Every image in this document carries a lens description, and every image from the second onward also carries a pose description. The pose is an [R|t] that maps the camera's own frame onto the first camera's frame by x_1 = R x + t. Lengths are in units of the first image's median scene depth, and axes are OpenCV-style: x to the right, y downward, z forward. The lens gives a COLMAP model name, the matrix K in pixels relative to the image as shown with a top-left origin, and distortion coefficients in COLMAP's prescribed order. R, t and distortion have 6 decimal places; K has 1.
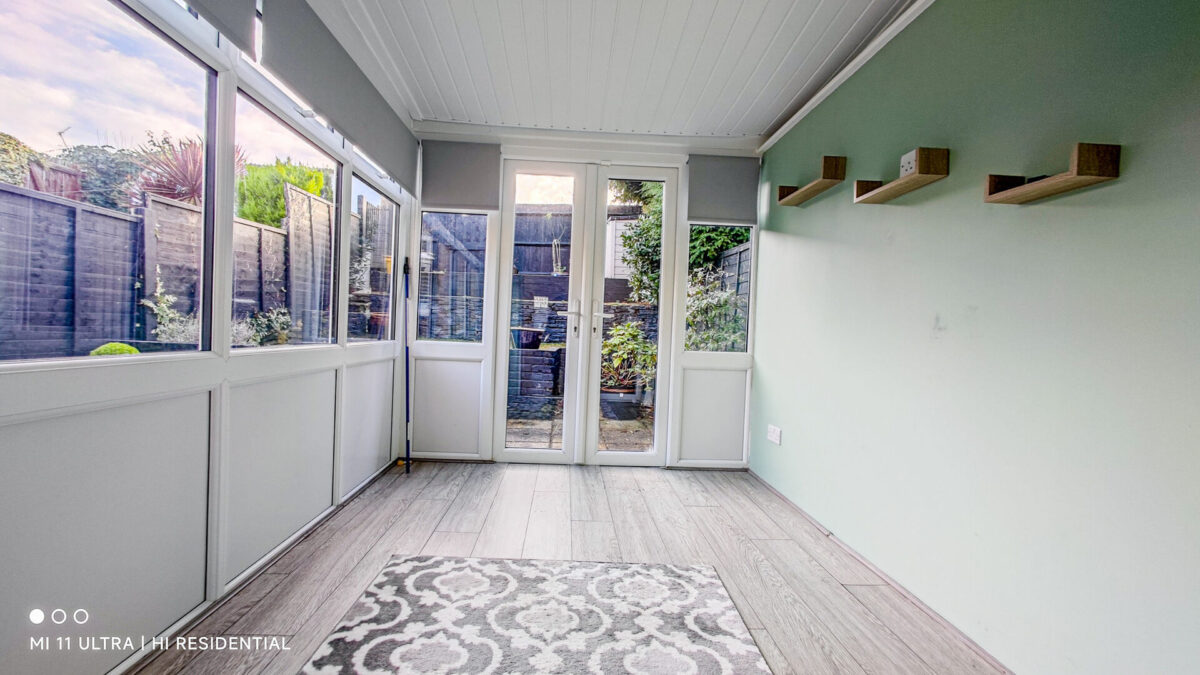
lens RADIAL K [[445.6, 0, 592.2], [0, 445.6, 336.8], [0, 0, 1]] dist [-0.010651, -0.000103]
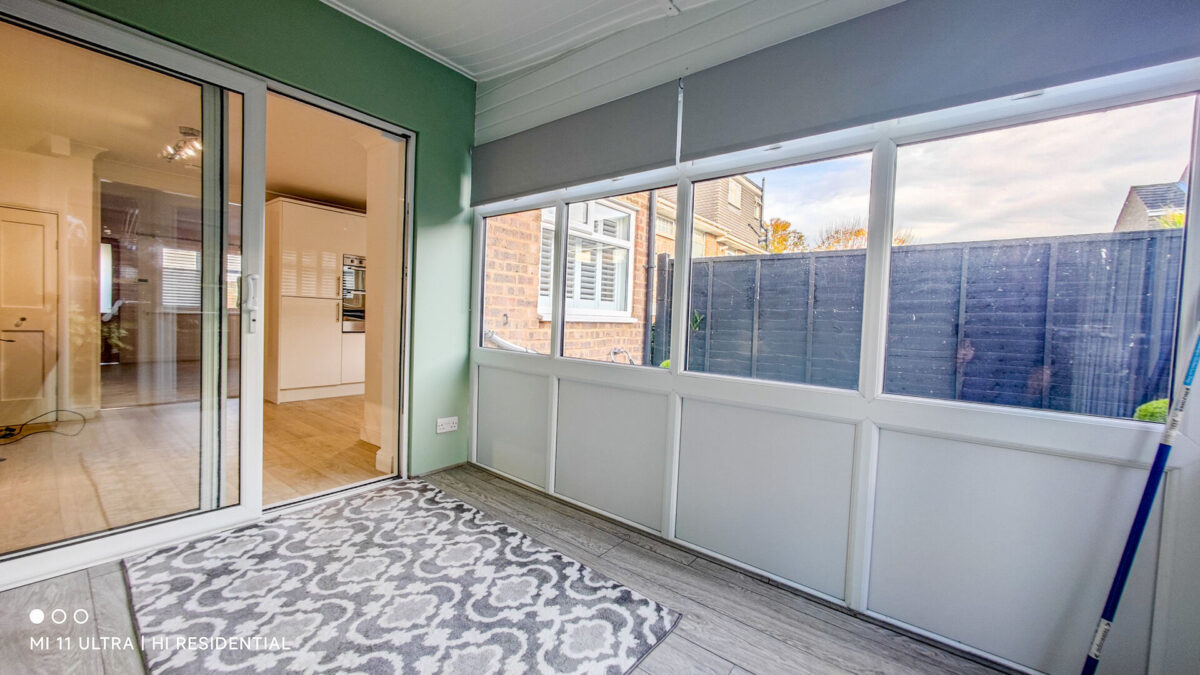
lens RADIAL K [[445.6, 0, 592.2], [0, 445.6, 336.8], [0, 0, 1]] dist [-0.010651, -0.000103]
pose [[-0.665071, -0.035750, -0.745924, 0.316613], [-0.077431, 0.996771, 0.021266, -0.065420], [0.742755, 0.071901, -0.665692, 1.231198]]
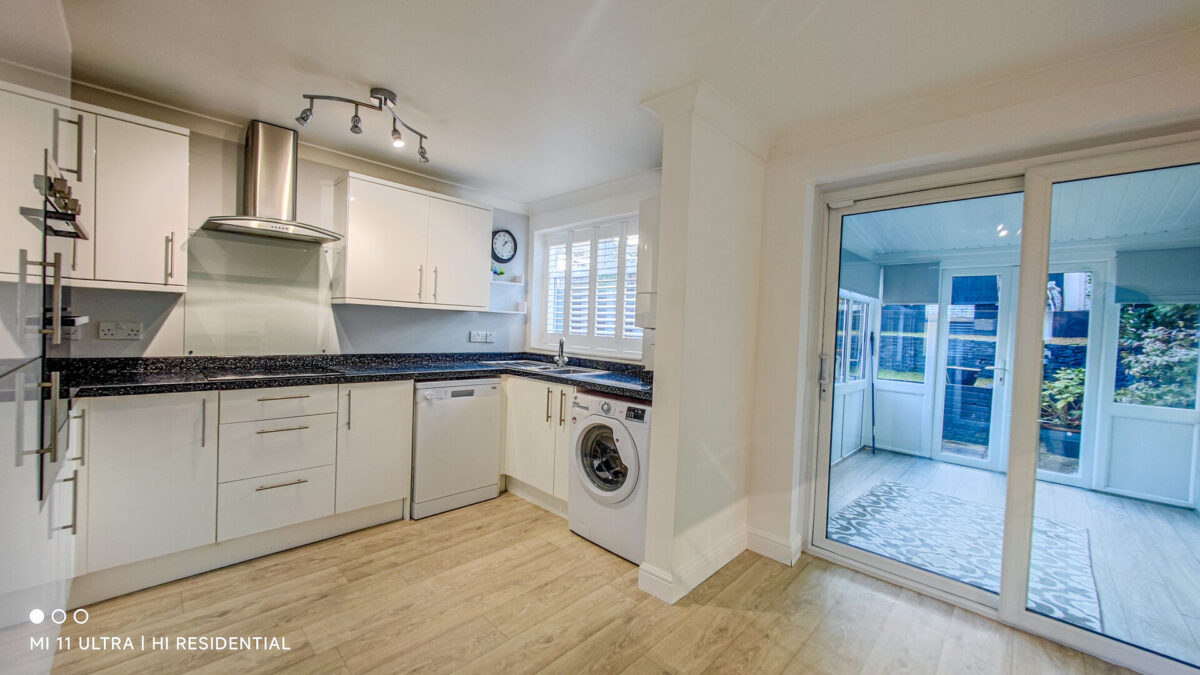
lens RADIAL K [[445.6, 0, 592.2], [0, 445.6, 336.8], [0, 0, 1]] dist [-0.010651, -0.000103]
pose [[0.660485, 0.000082, -0.750839, 0.245714], [-0.022341, 0.999559, -0.019543, -0.148370], [0.750507, 0.029683, 0.660196, -1.447719]]
